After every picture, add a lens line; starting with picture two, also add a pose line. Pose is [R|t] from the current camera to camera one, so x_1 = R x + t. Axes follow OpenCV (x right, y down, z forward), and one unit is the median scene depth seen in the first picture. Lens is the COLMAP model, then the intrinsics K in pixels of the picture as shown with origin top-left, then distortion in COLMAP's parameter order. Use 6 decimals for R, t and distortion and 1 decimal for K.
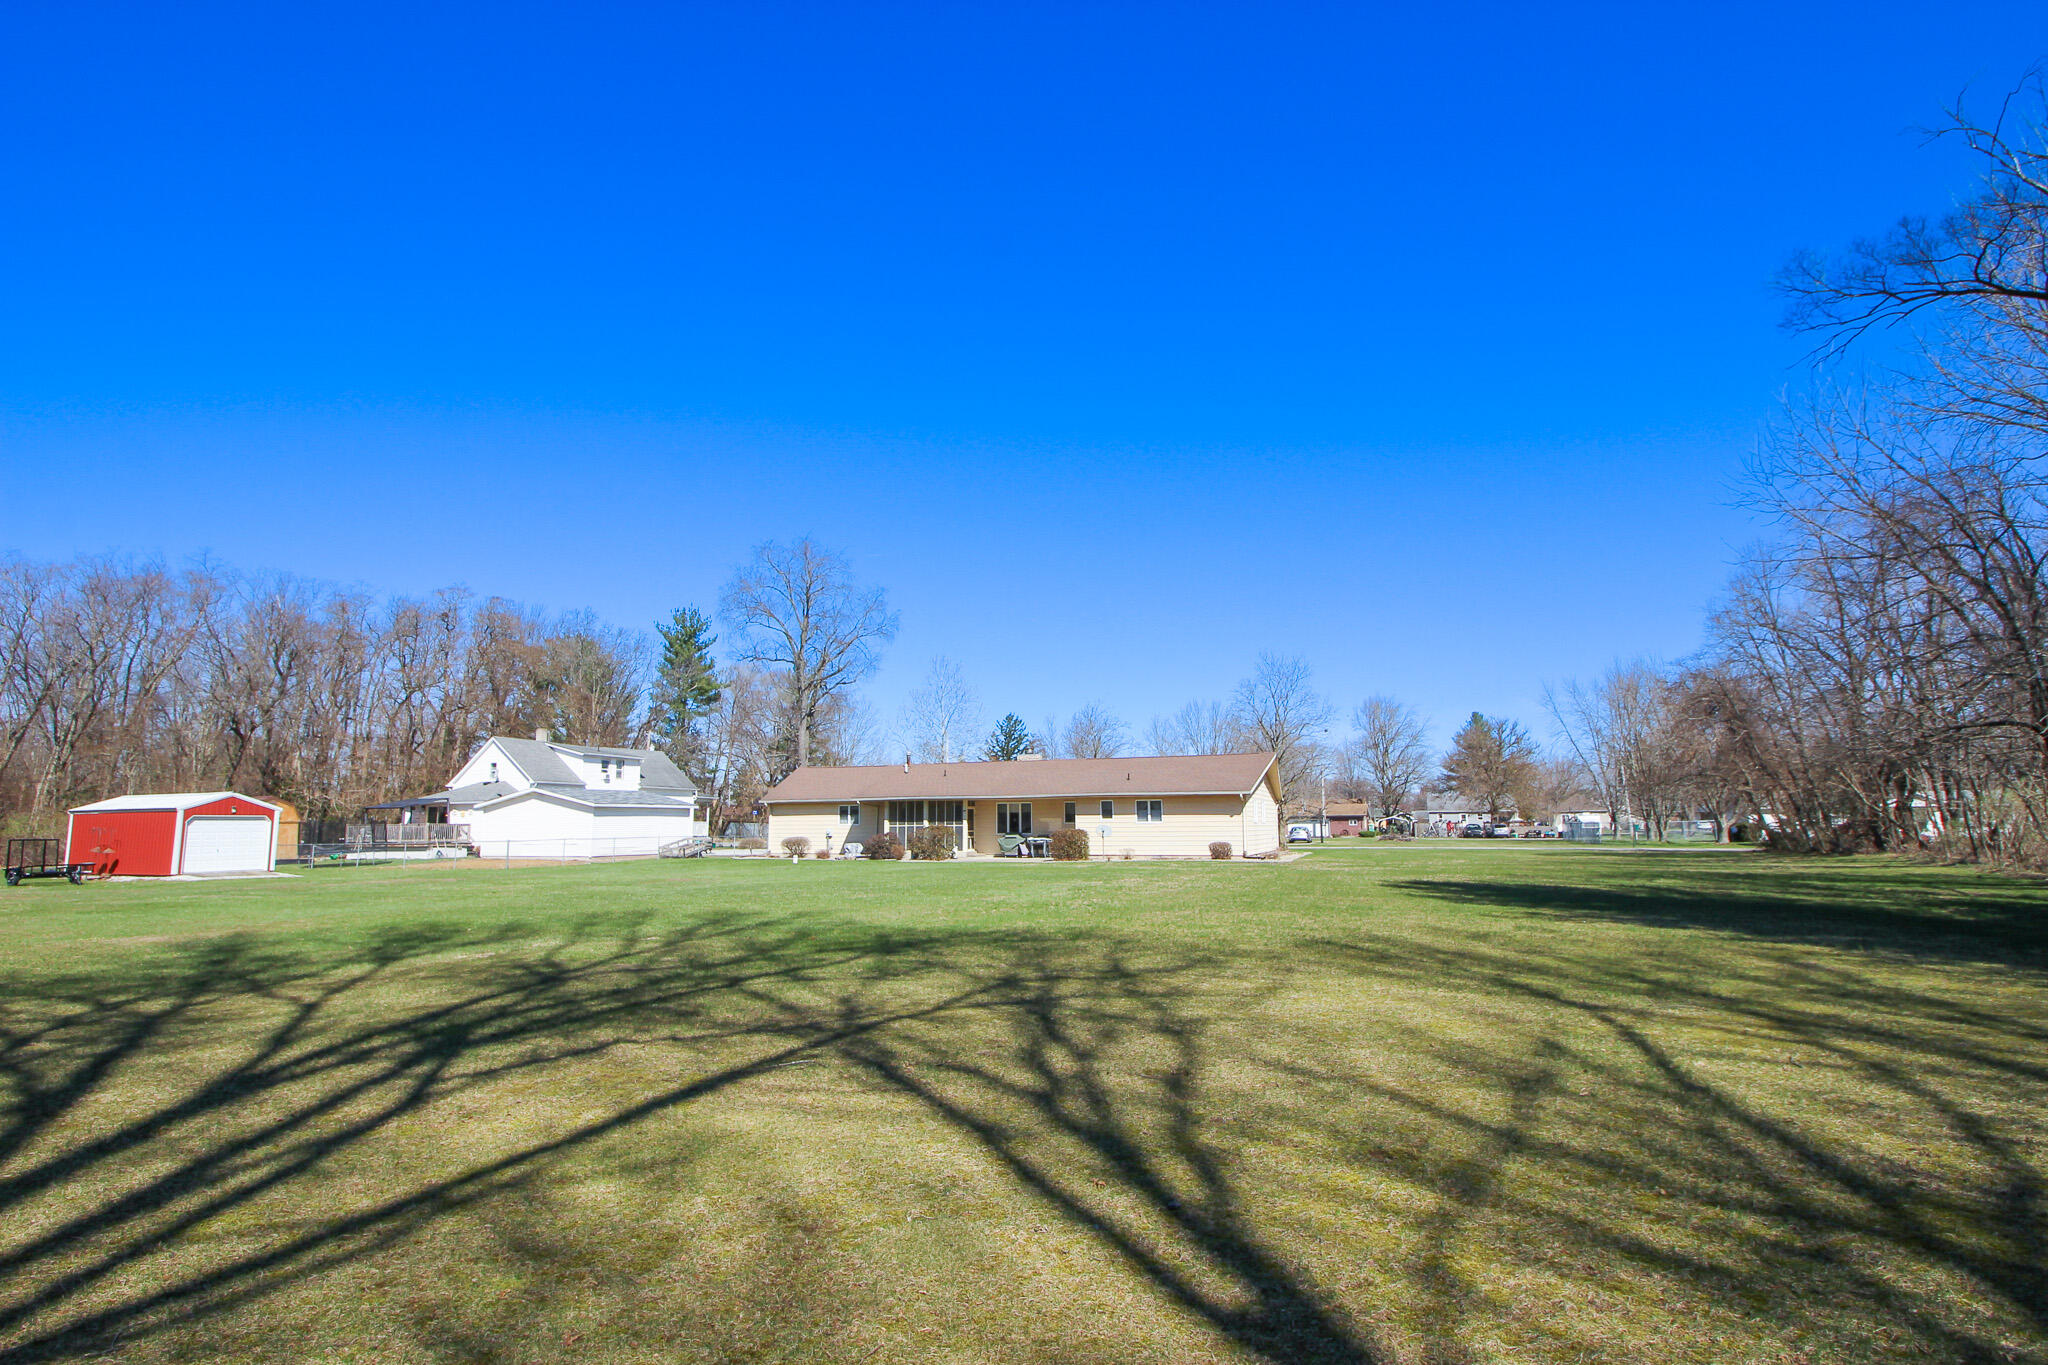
lens RADIAL K [[1048.3, 0, 1035.8], [0, 1048.3, 664.9], [0, 0, 1]] dist [0.002597, -0.012733]
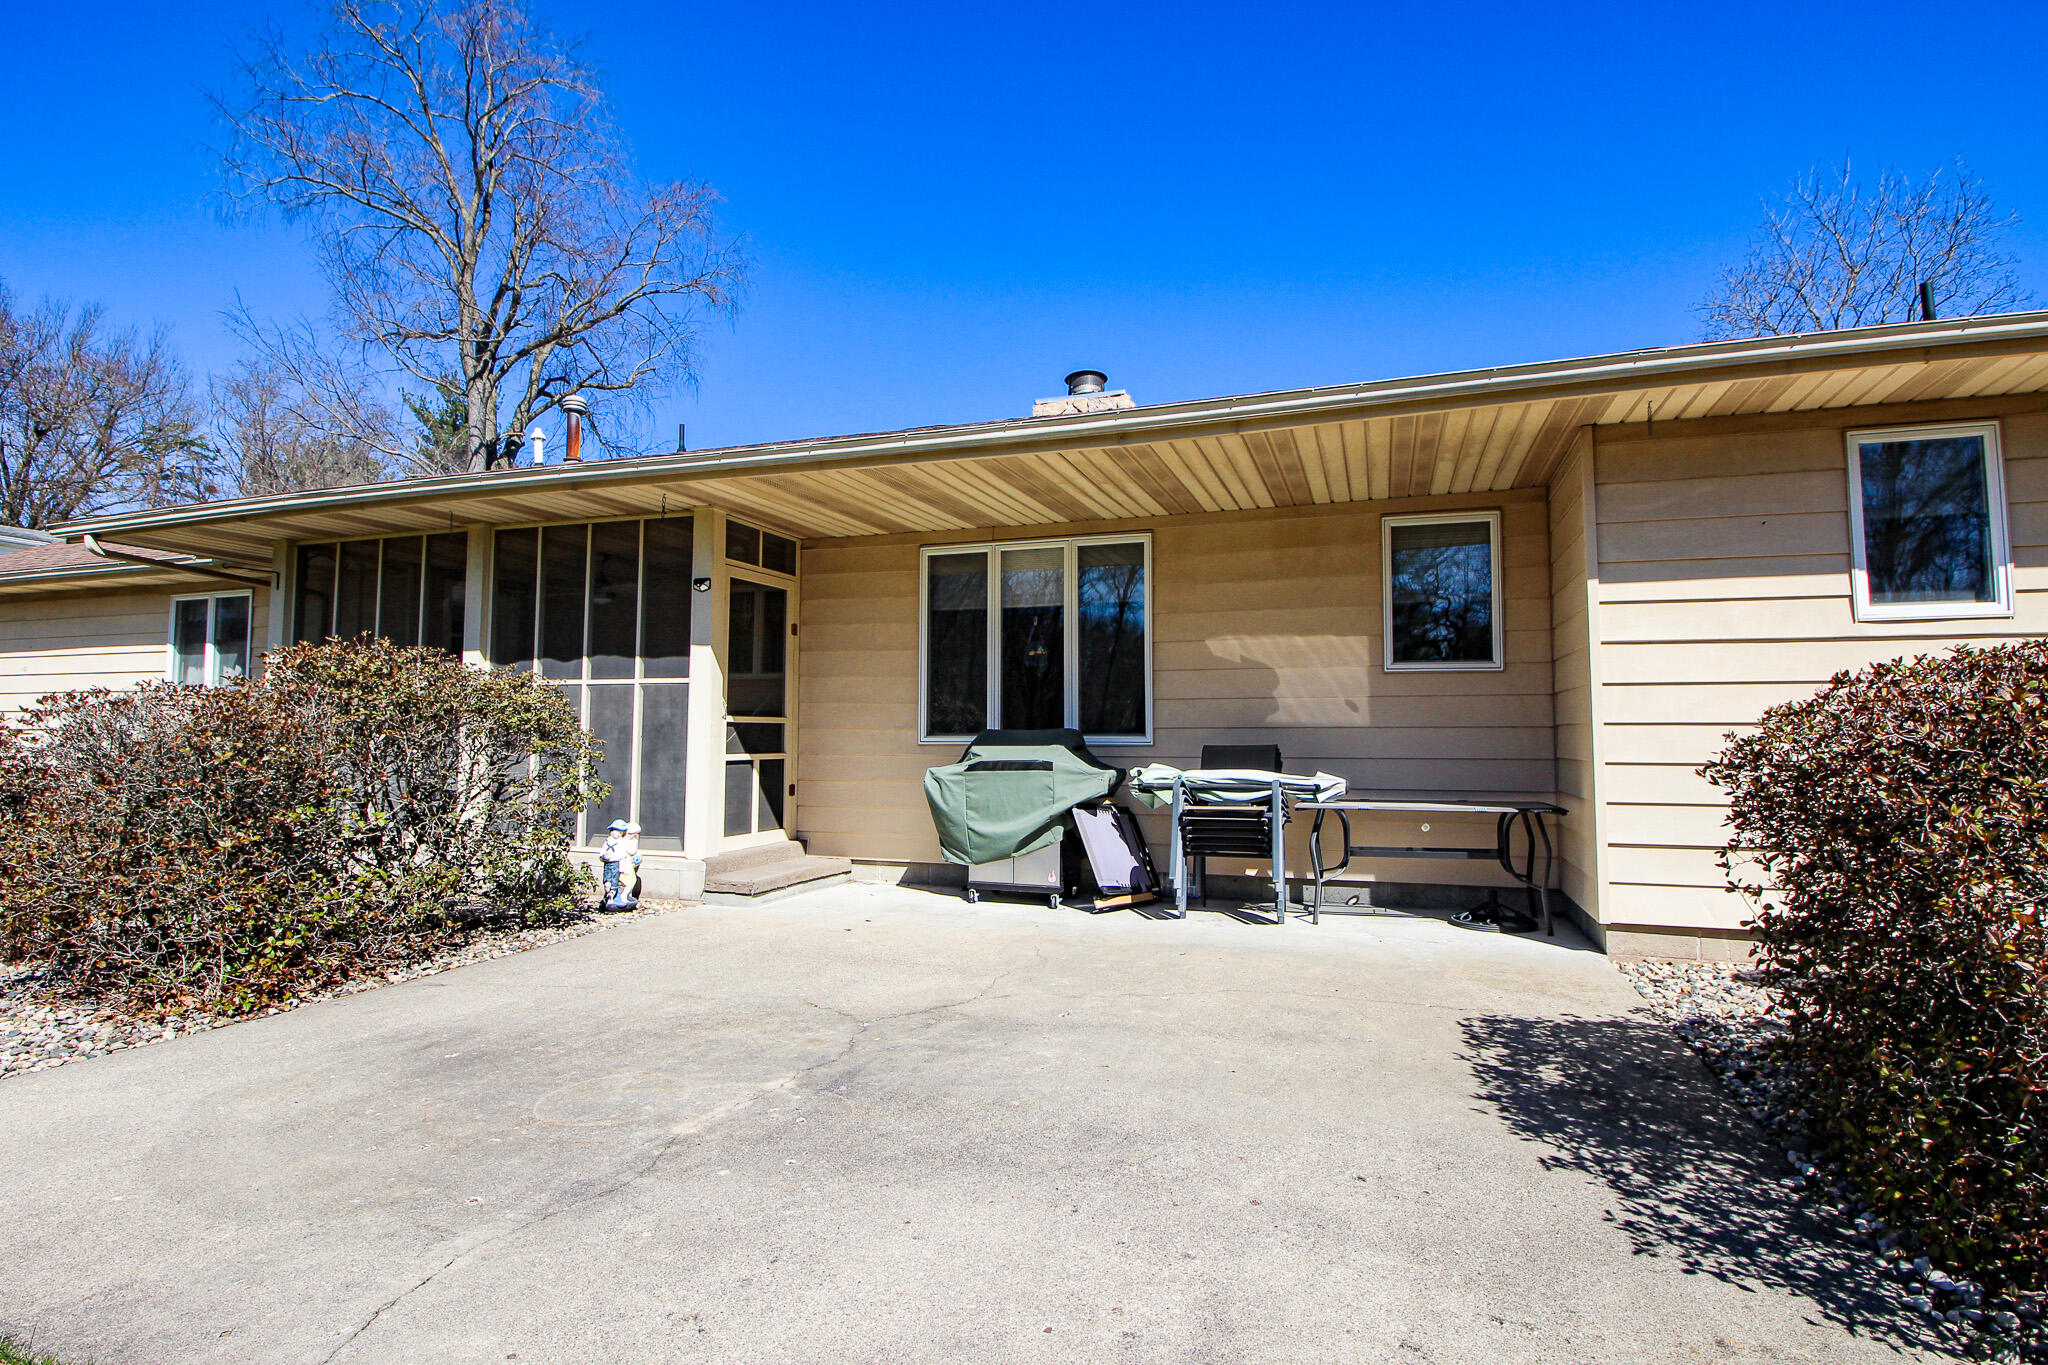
lens RADIAL K [[1048.3, 0, 1035.8], [0, 1048.3, 664.9], [0, 0, 1]] dist [0.002597, -0.012733]
pose [[0.999770, 0.007238, 0.020180, -0.022497], [-0.008939, 0.996295, 0.085541, 0.131552], [-0.019486, -0.085702, 0.996130, 0.813061]]
